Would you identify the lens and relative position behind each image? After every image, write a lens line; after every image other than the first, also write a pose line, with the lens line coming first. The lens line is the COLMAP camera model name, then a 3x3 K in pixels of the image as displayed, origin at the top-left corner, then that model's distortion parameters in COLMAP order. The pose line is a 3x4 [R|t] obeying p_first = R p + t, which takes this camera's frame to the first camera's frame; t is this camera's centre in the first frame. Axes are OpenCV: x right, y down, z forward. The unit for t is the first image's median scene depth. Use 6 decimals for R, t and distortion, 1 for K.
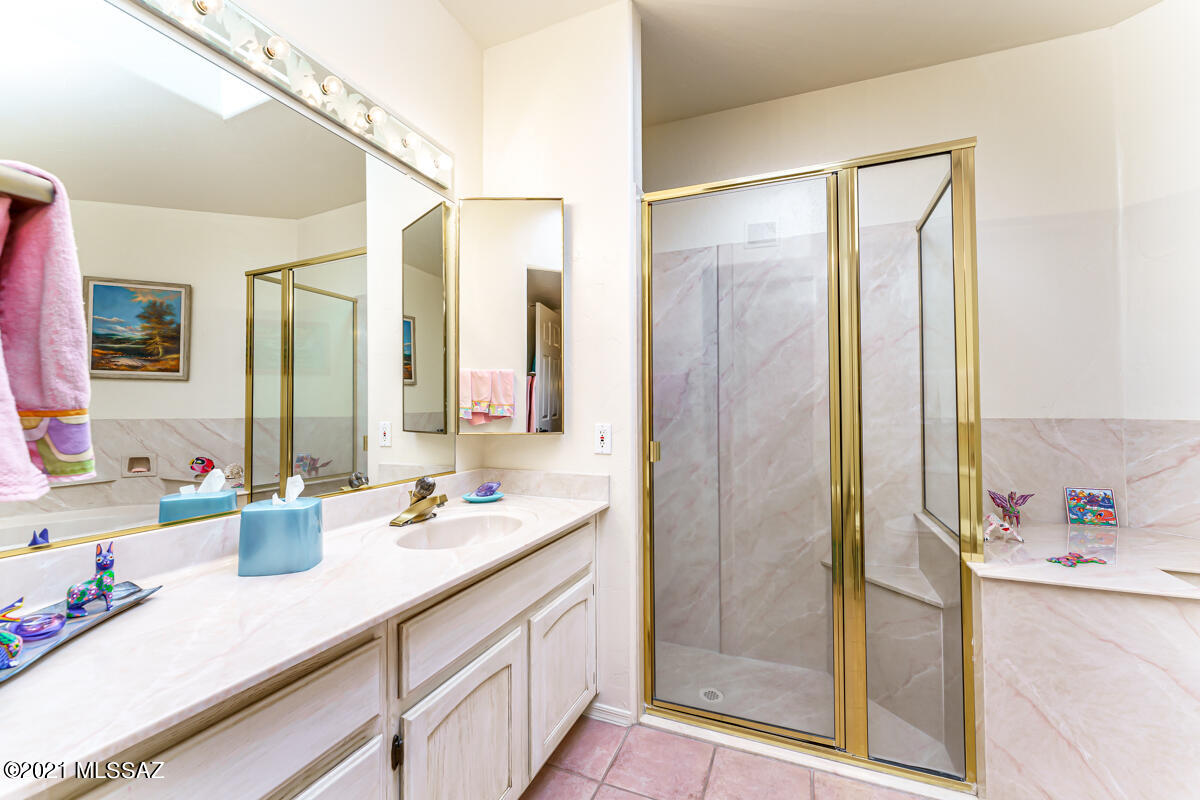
lens RADIAL K [[487.9, 0, 599.3], [0, 487.9, 401.7], [0, 0, 1]] dist [-0.002575, 0.000009]
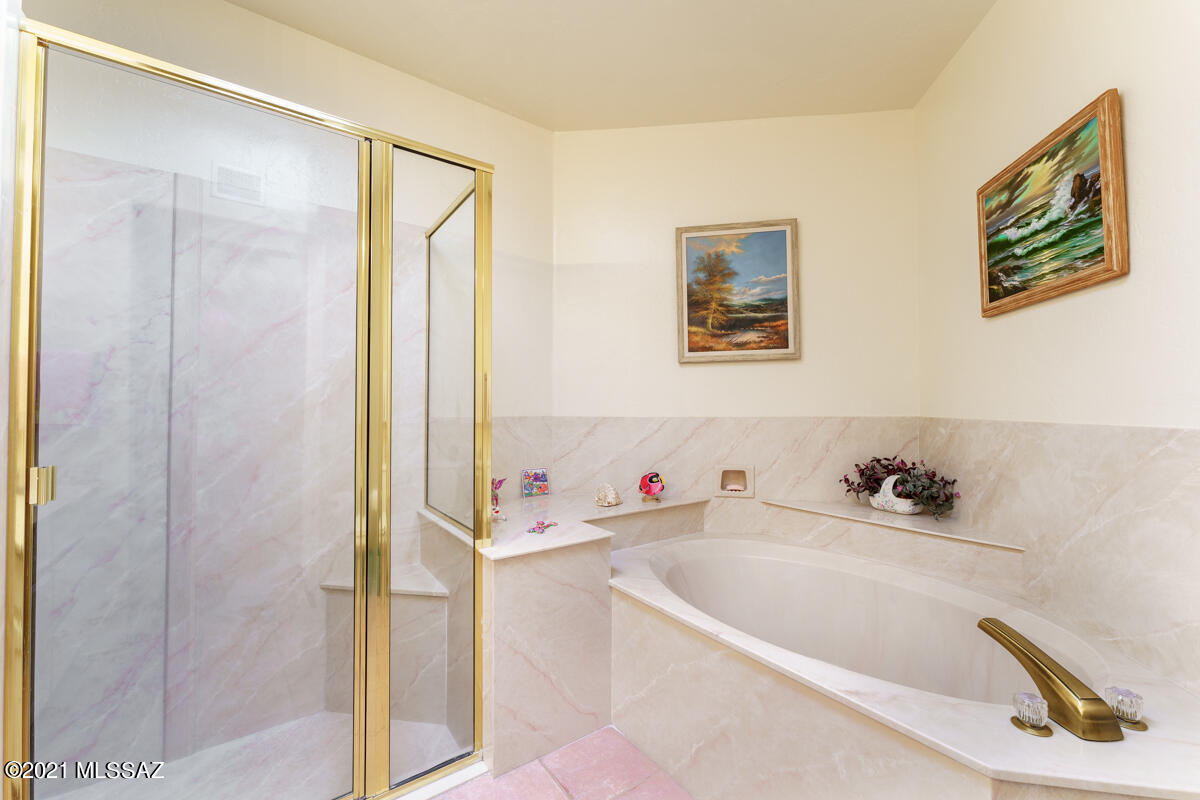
lens RADIAL K [[487.9, 0, 615.5], [0, 487.9, 397.4], [0, 0, 1]] dist [-0.002575, 0.000009]
pose [[0.525989, 0.020158, 0.850253, -0.013657], [-0.012282, 0.999795, -0.016105, 0.002276], [-0.850403, -0.001972, 0.526128, 0.113406]]
